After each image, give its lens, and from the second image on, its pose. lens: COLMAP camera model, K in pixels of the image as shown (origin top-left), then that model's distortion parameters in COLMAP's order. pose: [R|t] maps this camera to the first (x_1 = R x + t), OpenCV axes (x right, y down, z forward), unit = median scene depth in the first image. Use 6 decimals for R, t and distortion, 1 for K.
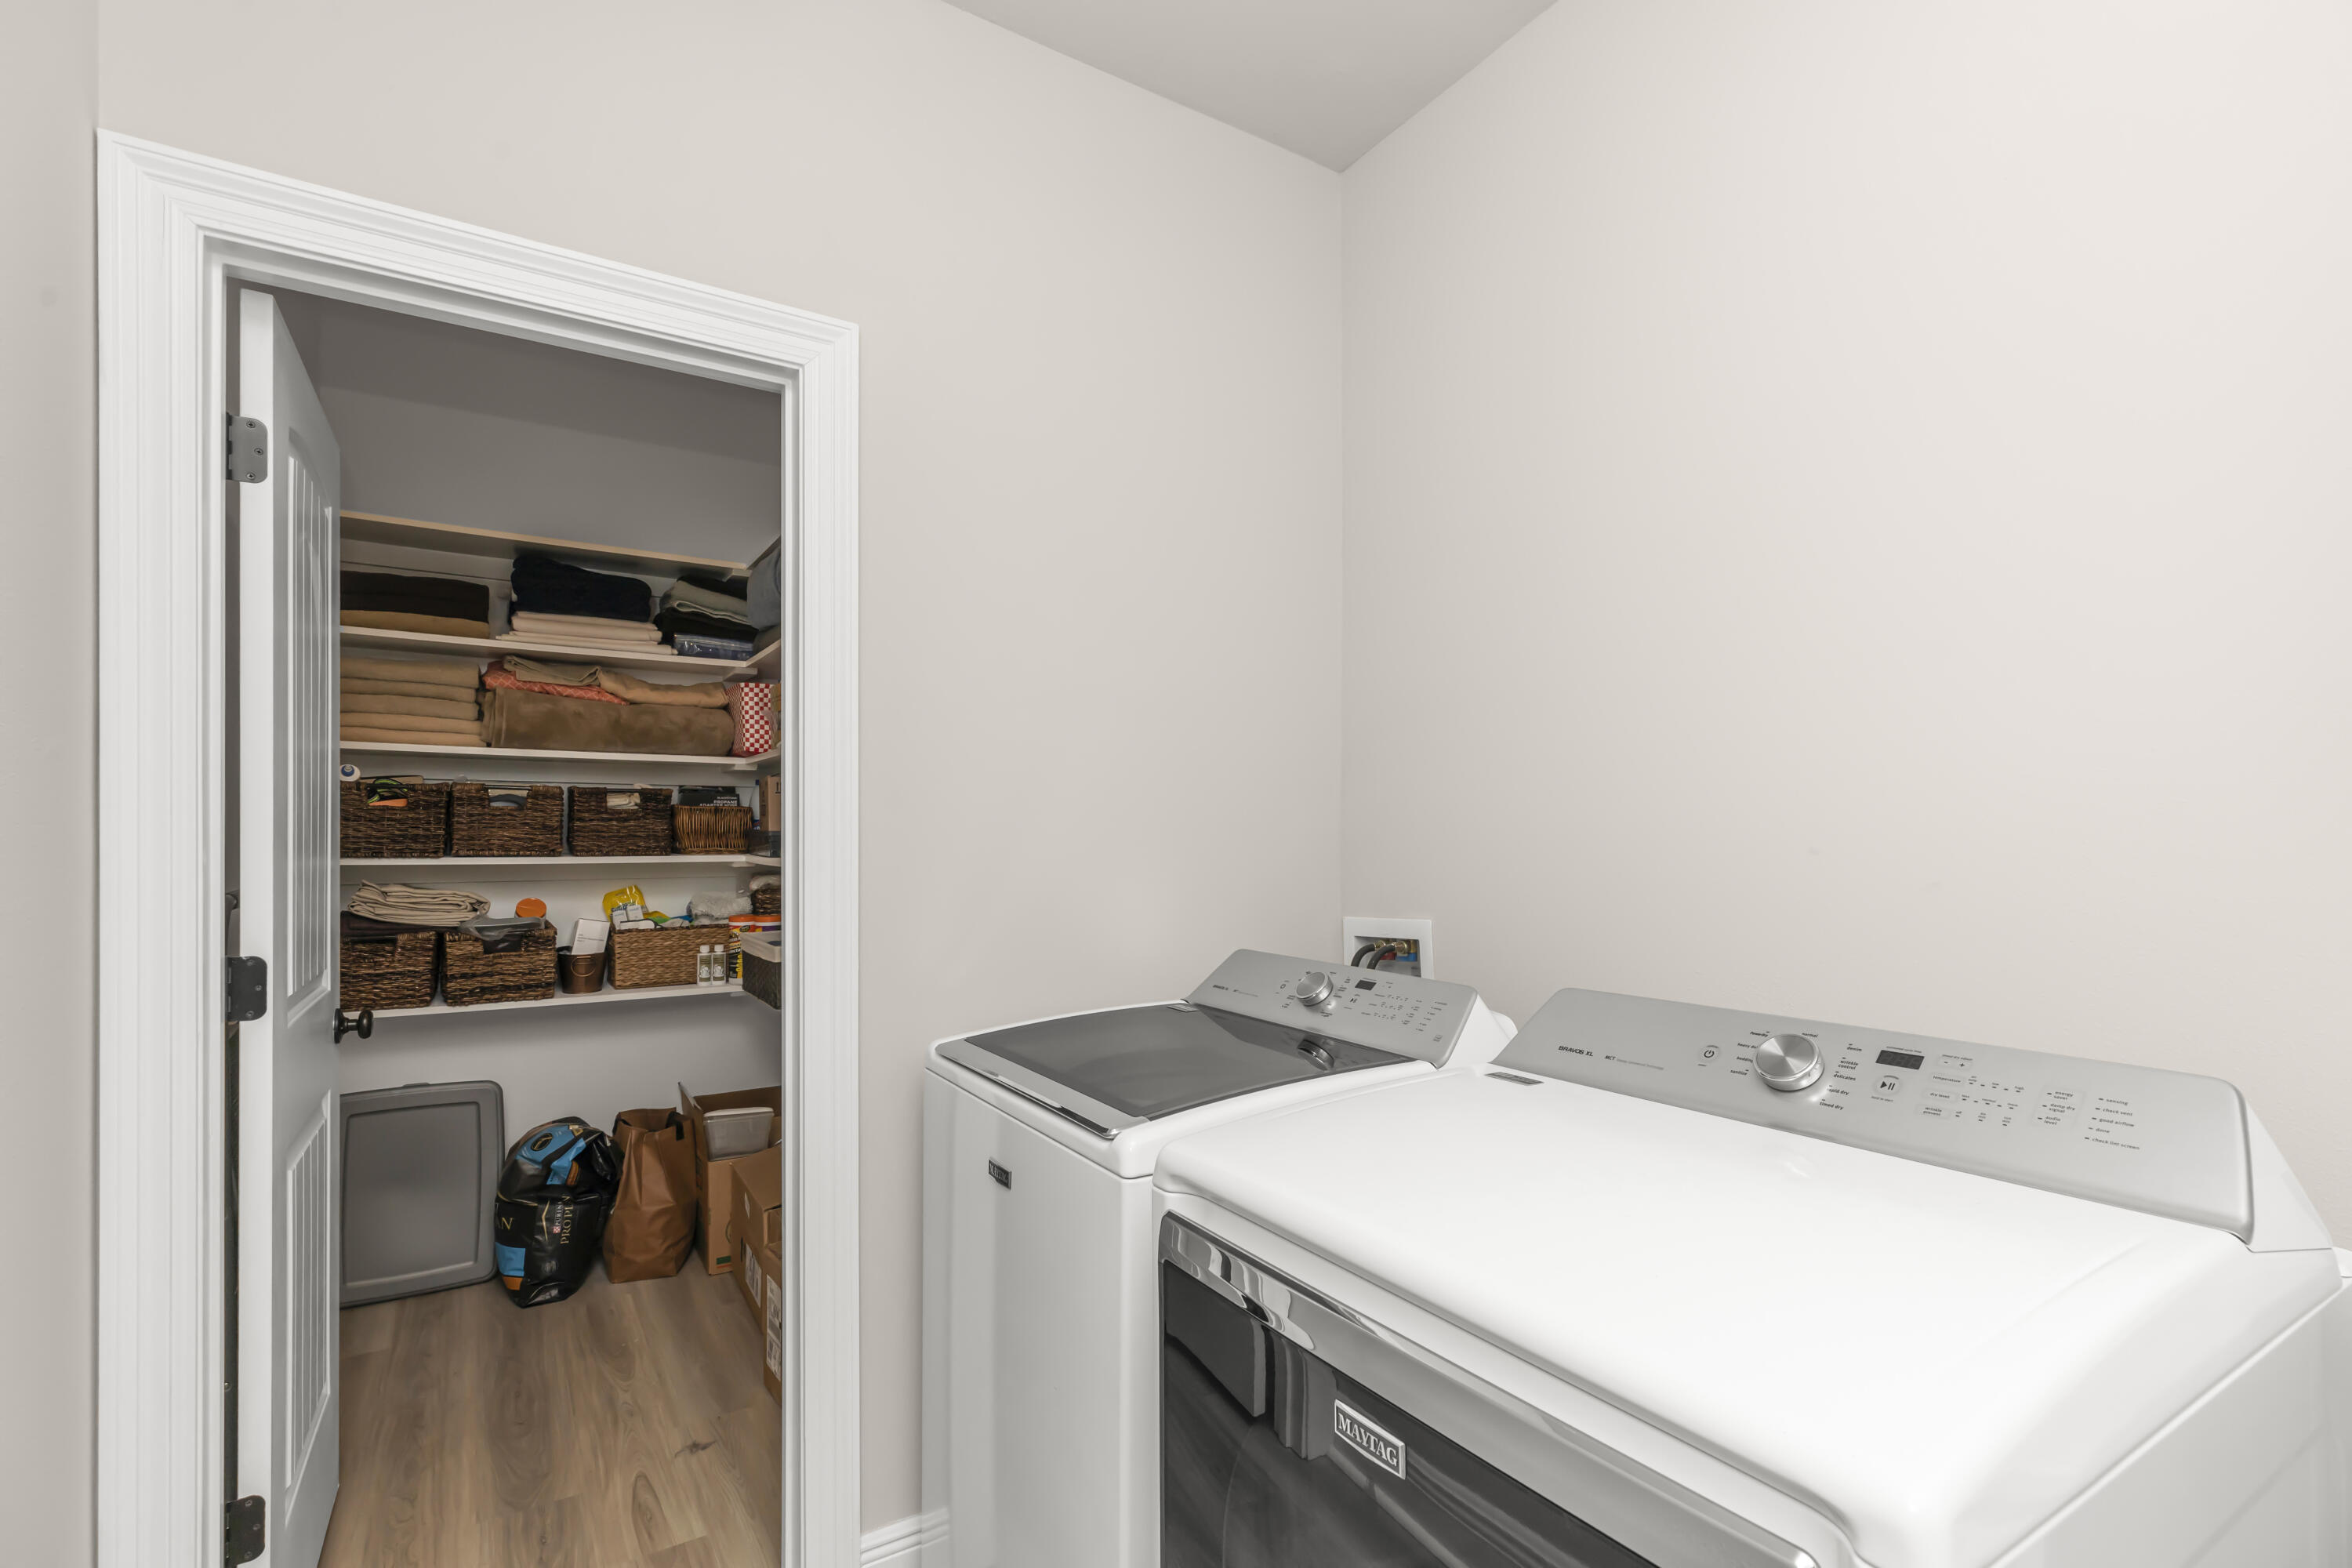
lens RADIAL K [[1071.1, 0, 1174.0], [0, 1071.1, 809.4], [0, 0, 1]] dist [0.002122, -0.000320]
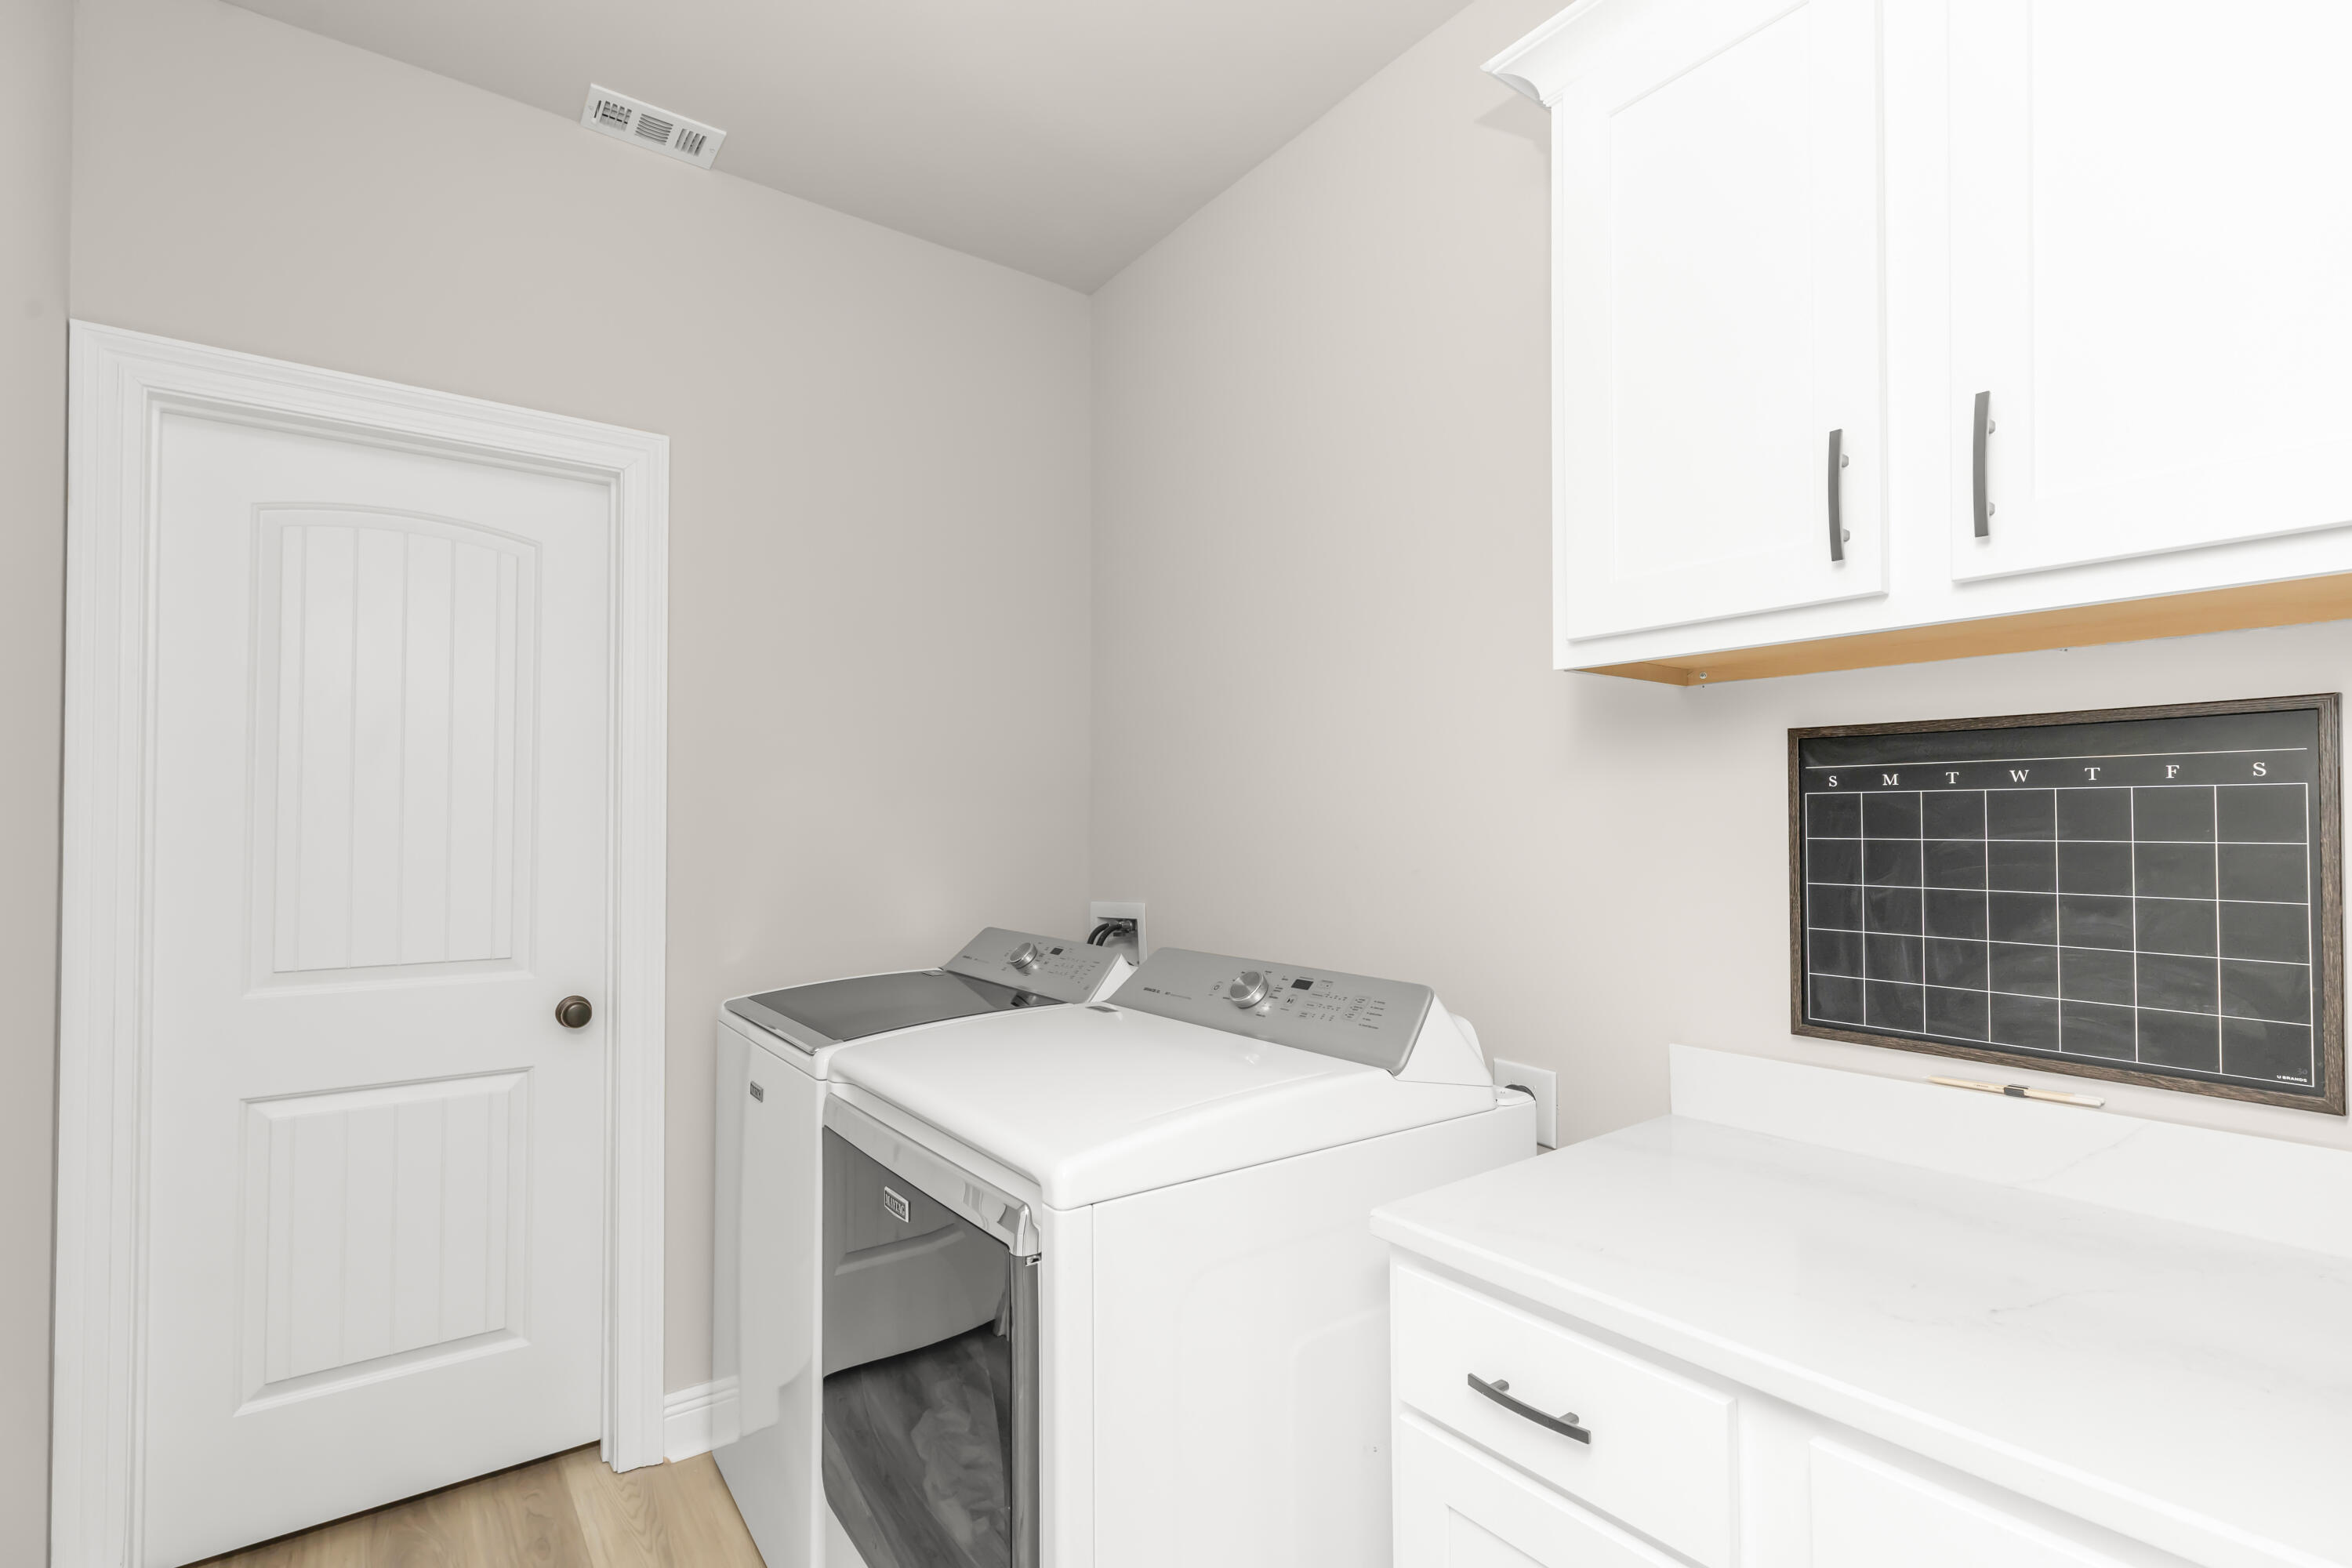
lens RADIAL K [[1114.8, 0, 1166.4], [0, 1114.8, 776.0], [0, 0, 1]] dist [0.001673, 0.000110]
pose [[0.998899, -0.001166, 0.046904, 0.243681], [0.002161, 0.999774, -0.021164, -0.019944], [-0.046869, 0.021242, 0.998675, -0.359368]]
